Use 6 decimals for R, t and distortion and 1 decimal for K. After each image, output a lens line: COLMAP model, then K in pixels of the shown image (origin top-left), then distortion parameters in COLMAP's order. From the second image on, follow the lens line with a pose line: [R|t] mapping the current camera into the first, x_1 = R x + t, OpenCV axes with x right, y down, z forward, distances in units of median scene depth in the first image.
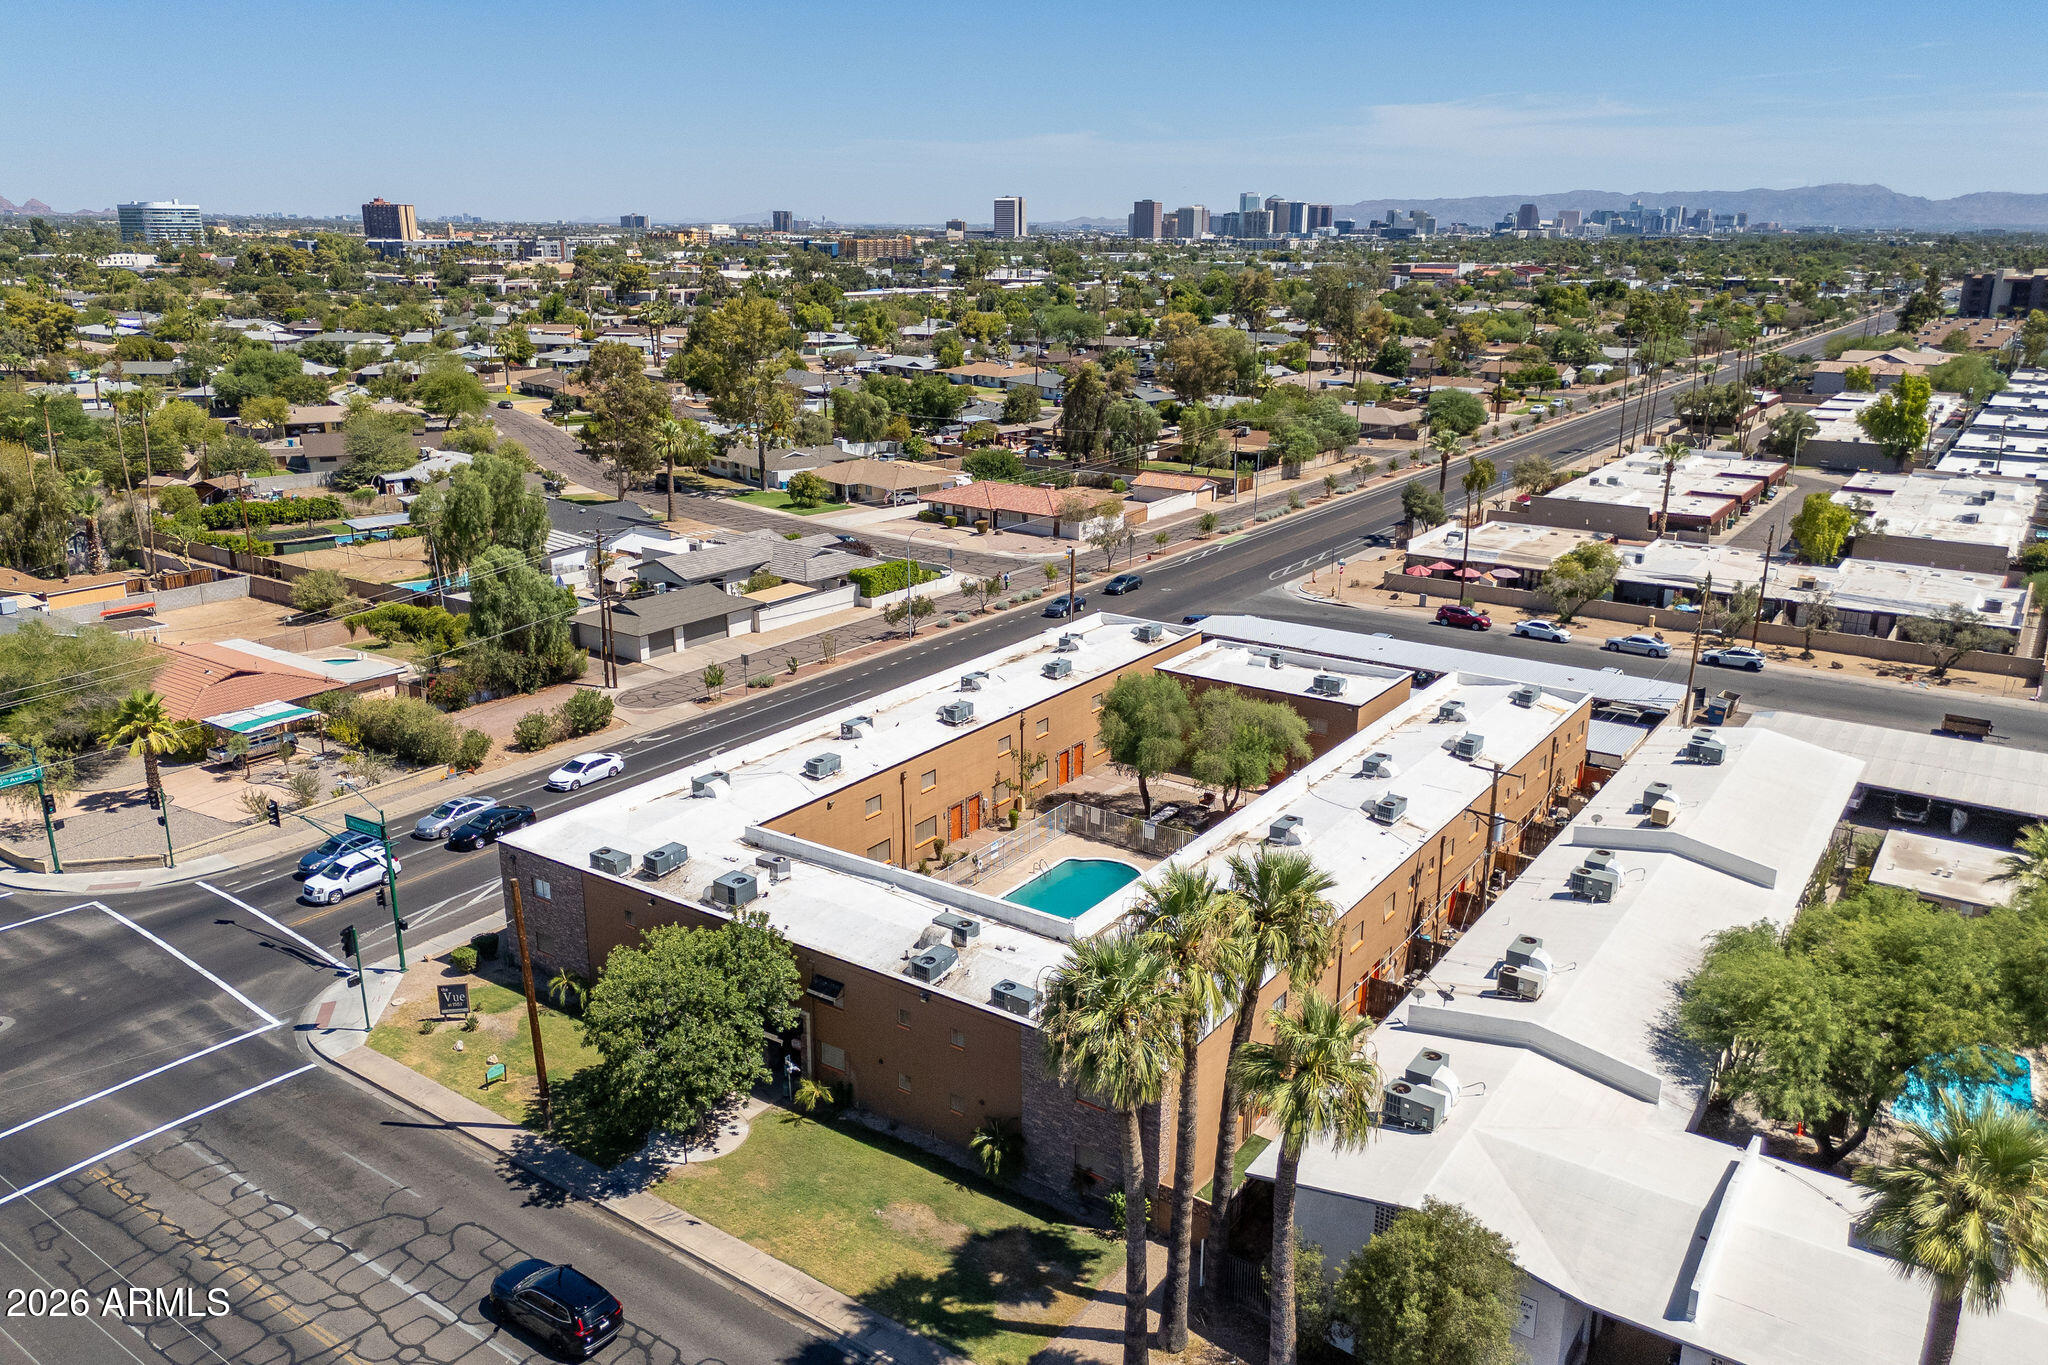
lens RADIAL K [[1508.4, 0, 1022.9], [0, 1508.4, 722.0], [0, 0, 1]] dist [0.068558, -0.068556]
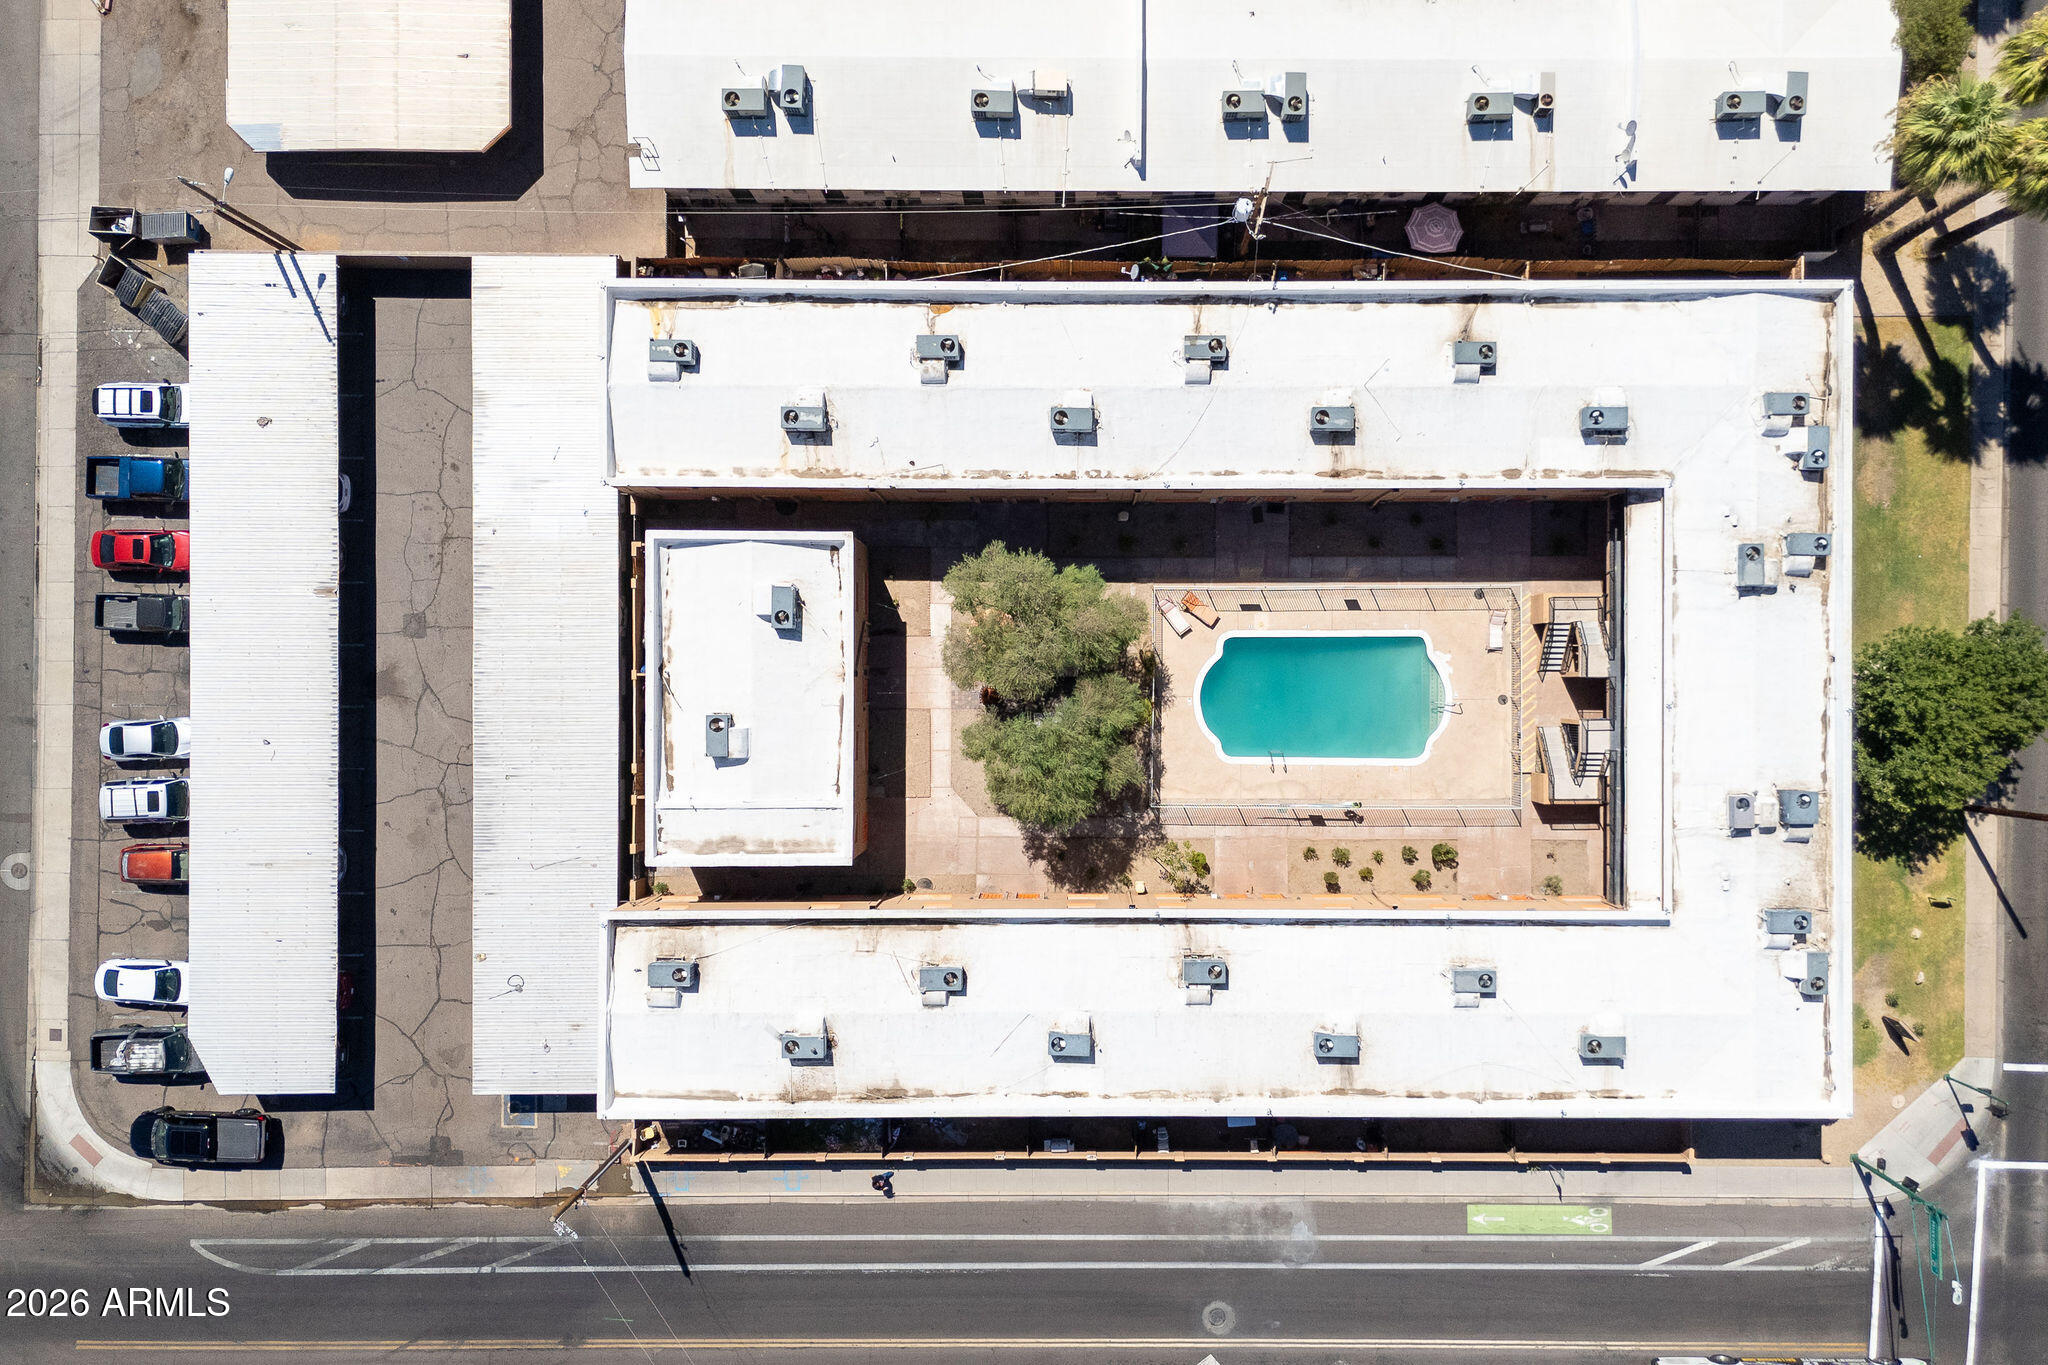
lens RADIAL K [[1508.4, 0, 1064.6], [0, 1508.4, 726.3], [0, 0, 1]] dist [0.068558, -0.068556]
pose [[-0.565992, -0.824404, -0.003364, 0.064383], [0.249710, -0.175323, 0.952316, -0.469036], [-0.785683, 0.538163, 0.305094, 0.515508]]
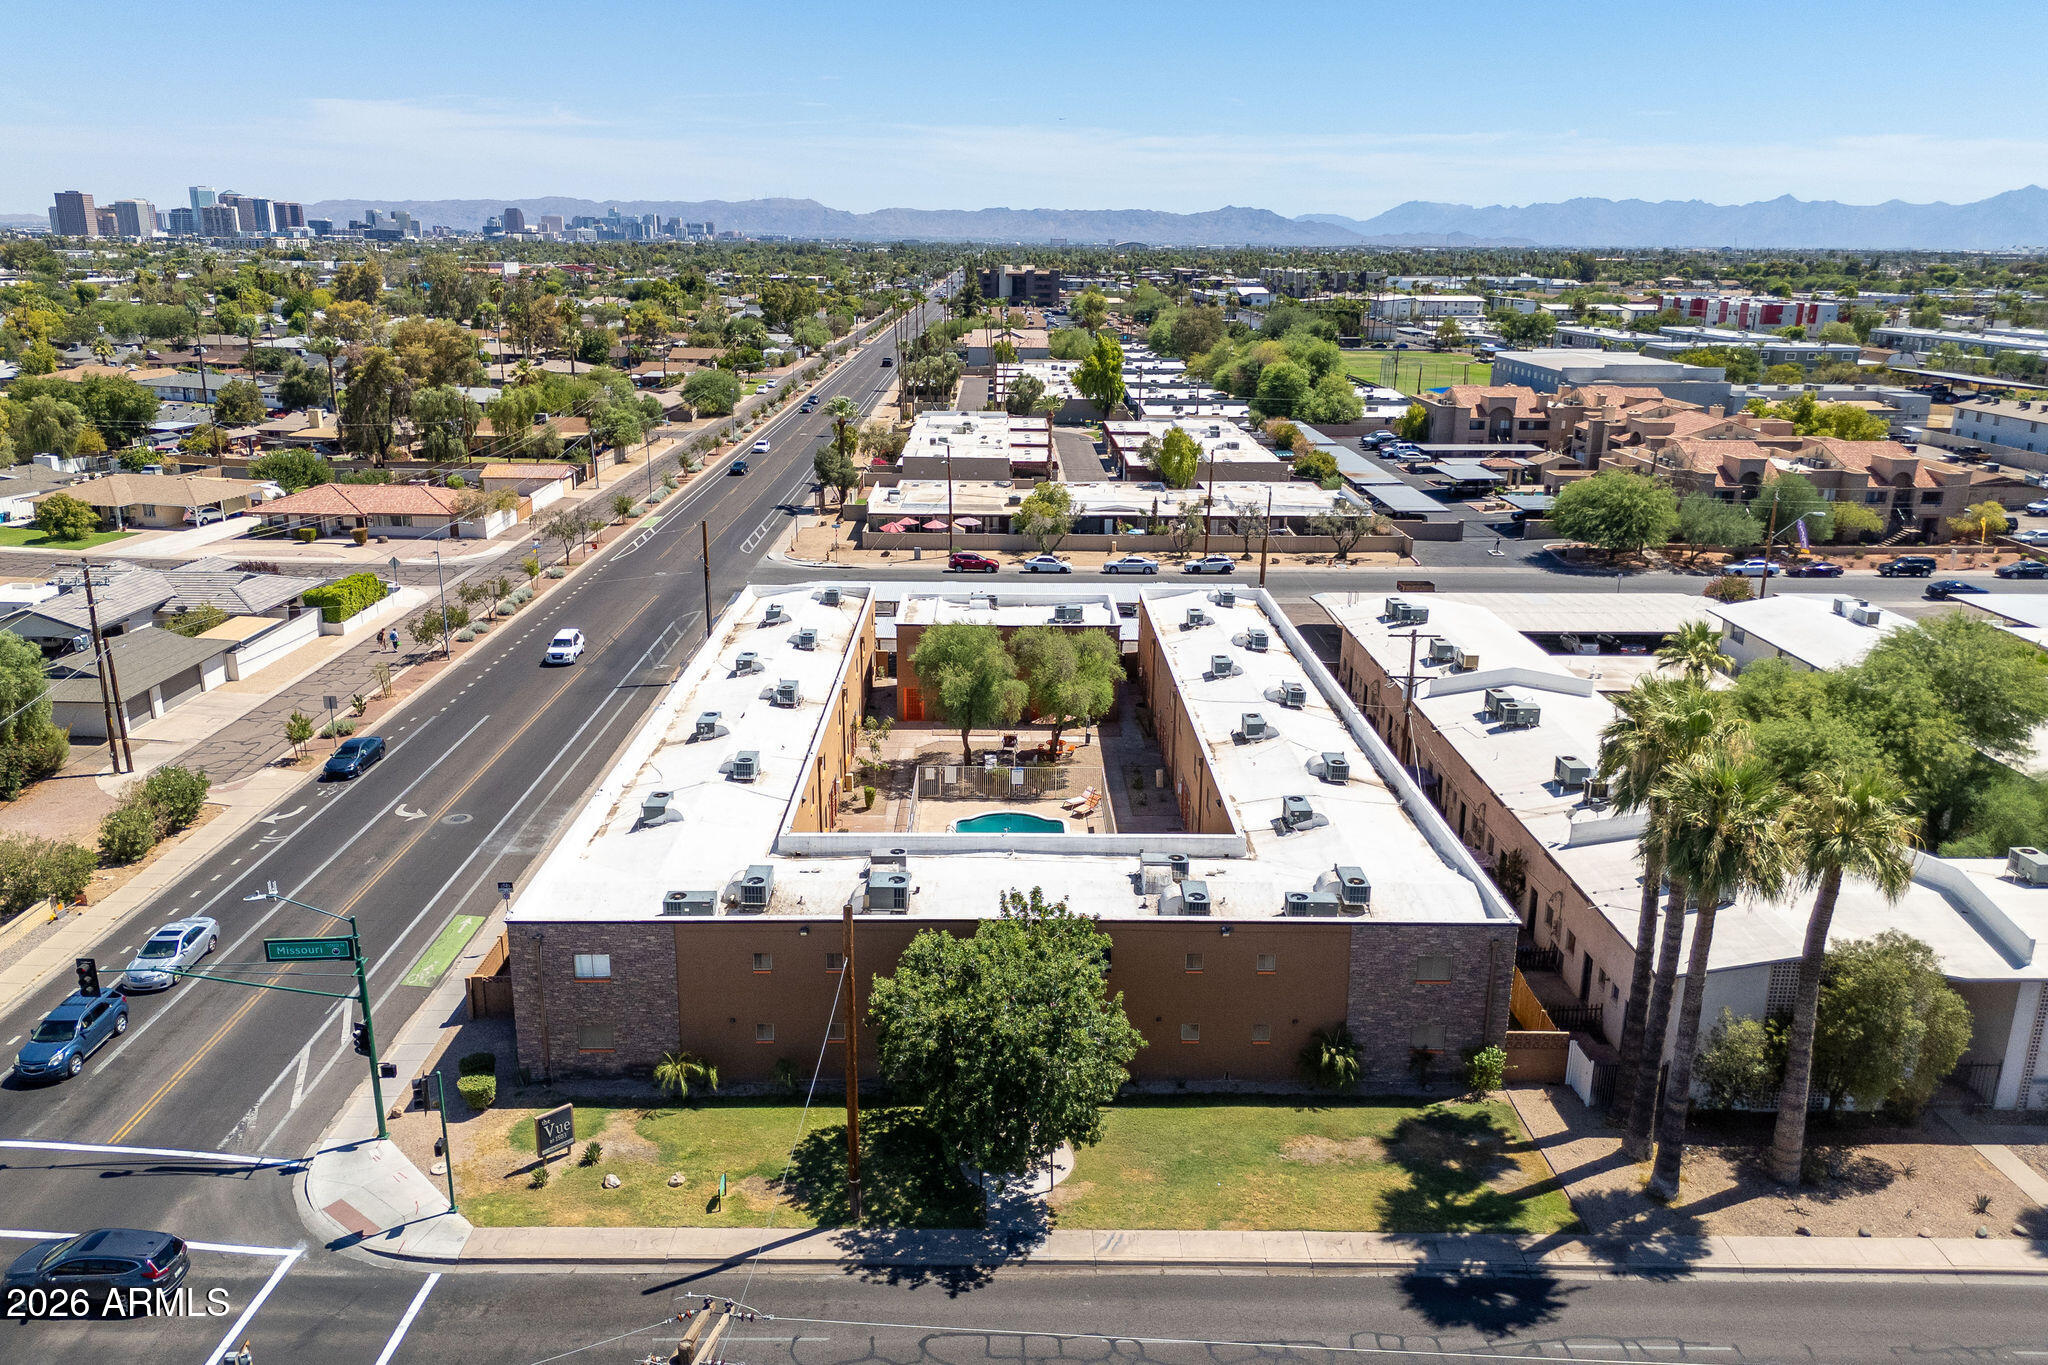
lens RADIAL K [[1508.4, 0, 1033.2], [0, 1508.4, 728.0], [0, 0, 1]] dist [0.068558, -0.068556]
pose [[0.811438, -0.176342, 0.557199, -0.285352], [0.176223, 0.982845, 0.054420, -0.005820], [-0.557237, 0.054033, 0.828594, 0.122488]]
